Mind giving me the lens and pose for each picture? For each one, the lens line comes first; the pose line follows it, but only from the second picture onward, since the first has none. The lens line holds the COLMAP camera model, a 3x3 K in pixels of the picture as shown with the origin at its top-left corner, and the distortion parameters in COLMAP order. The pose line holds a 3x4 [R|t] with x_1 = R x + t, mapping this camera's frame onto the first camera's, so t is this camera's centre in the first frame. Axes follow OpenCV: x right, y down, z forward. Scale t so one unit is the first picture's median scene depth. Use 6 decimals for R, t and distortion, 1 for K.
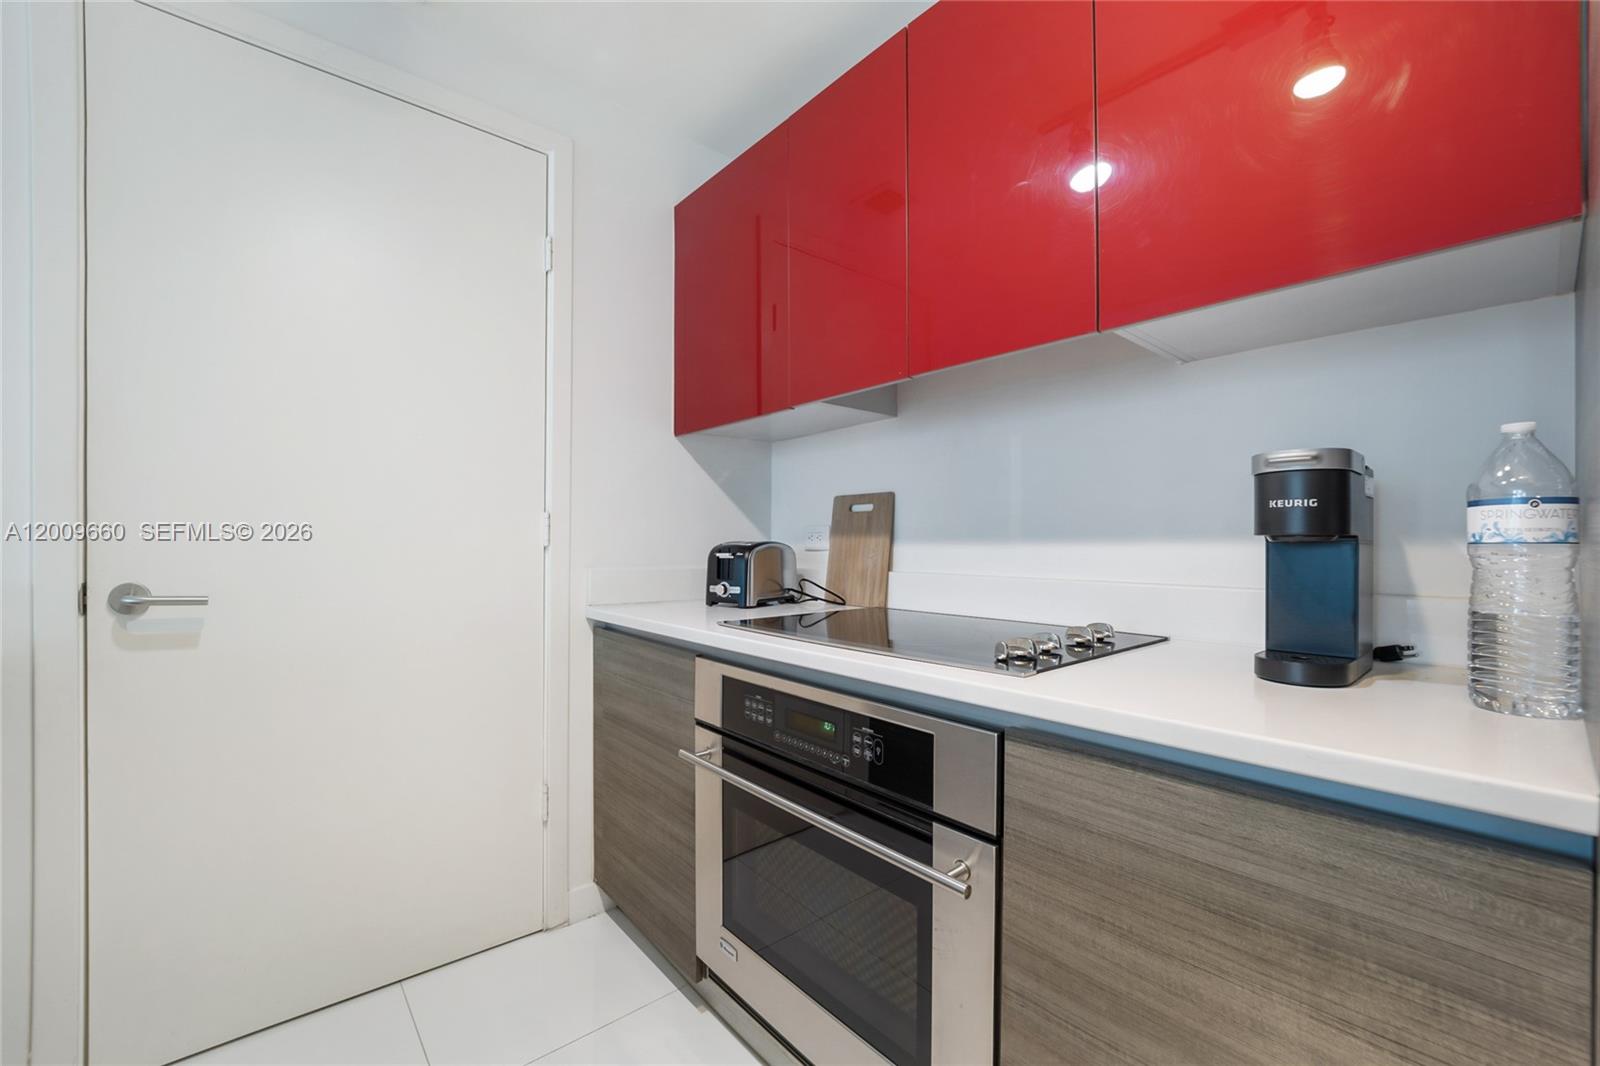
lens RADIAL K [[647.7, 0, 800.5], [0, 647.7, 536.7], [0, 0, 1]] dist [-0.000551, -0.000019]
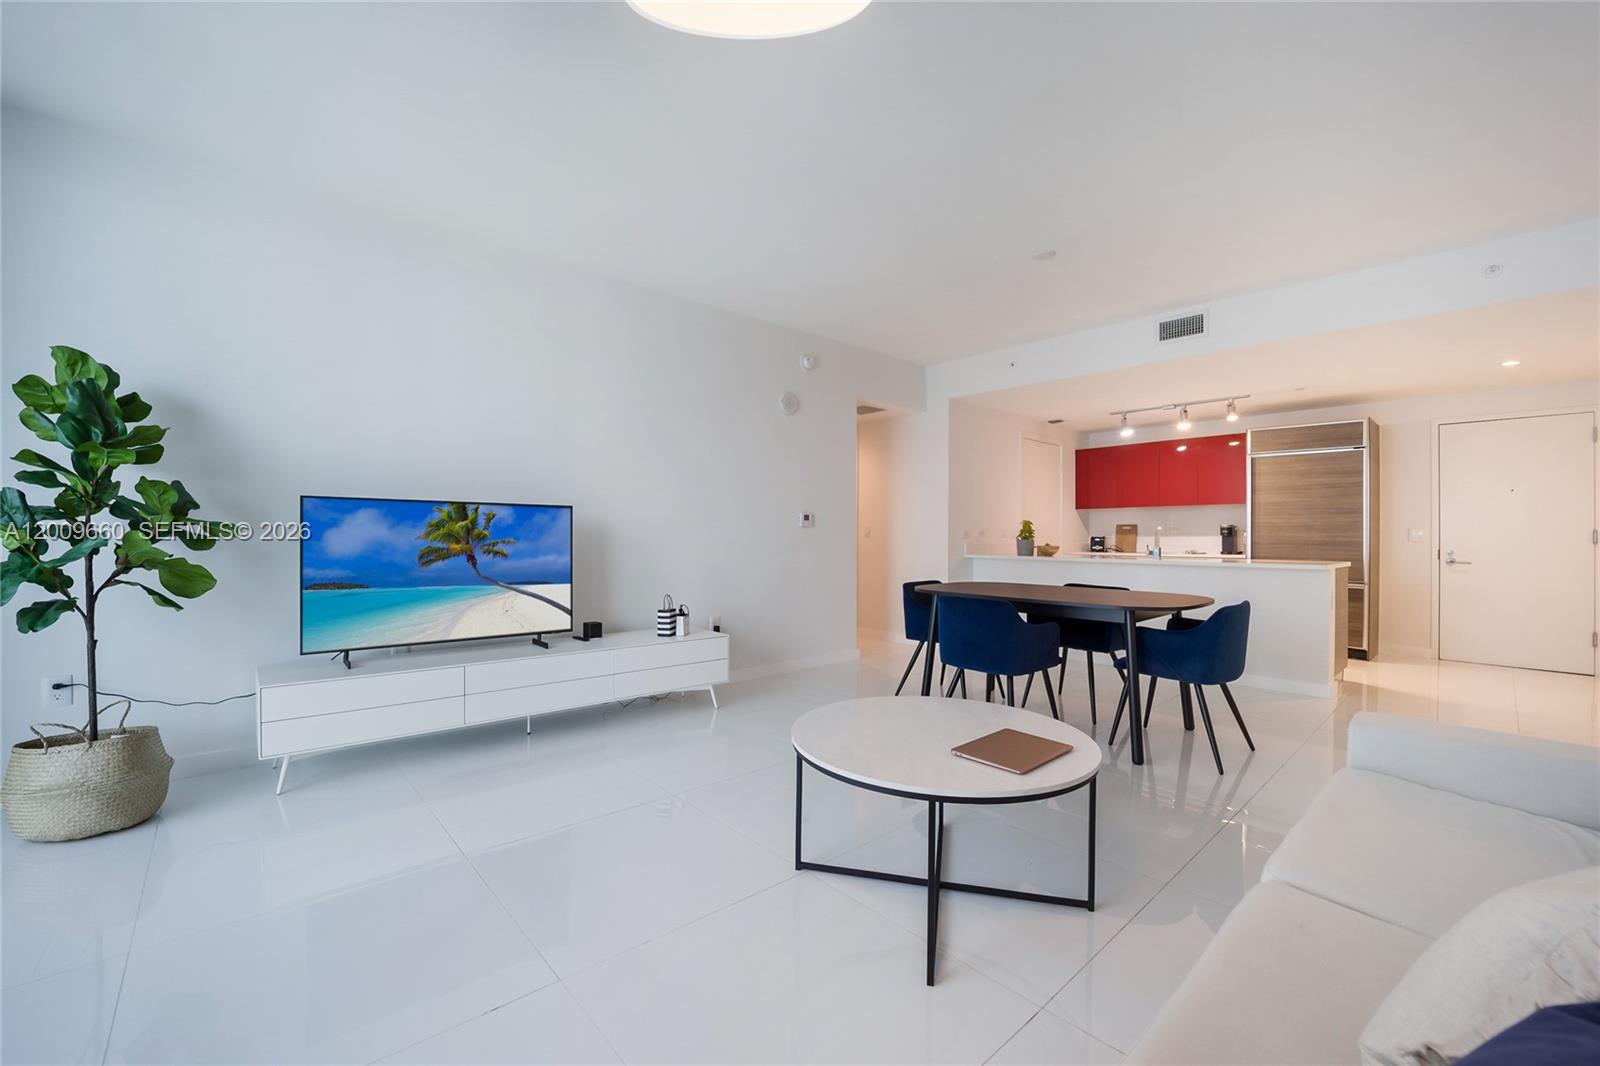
lens RADIAL K [[647.7, 0, 800.1], [0, 647.7, 536.5], [0, 0, 1]] dist [-0.000551, -0.000019]
pose [[0.999862, -0.007099, 0.015008, -2.071720], [0.007020, 0.999961, 0.005356, -0.028328], [-0.015045, -0.005250, 0.999873, -3.108374]]
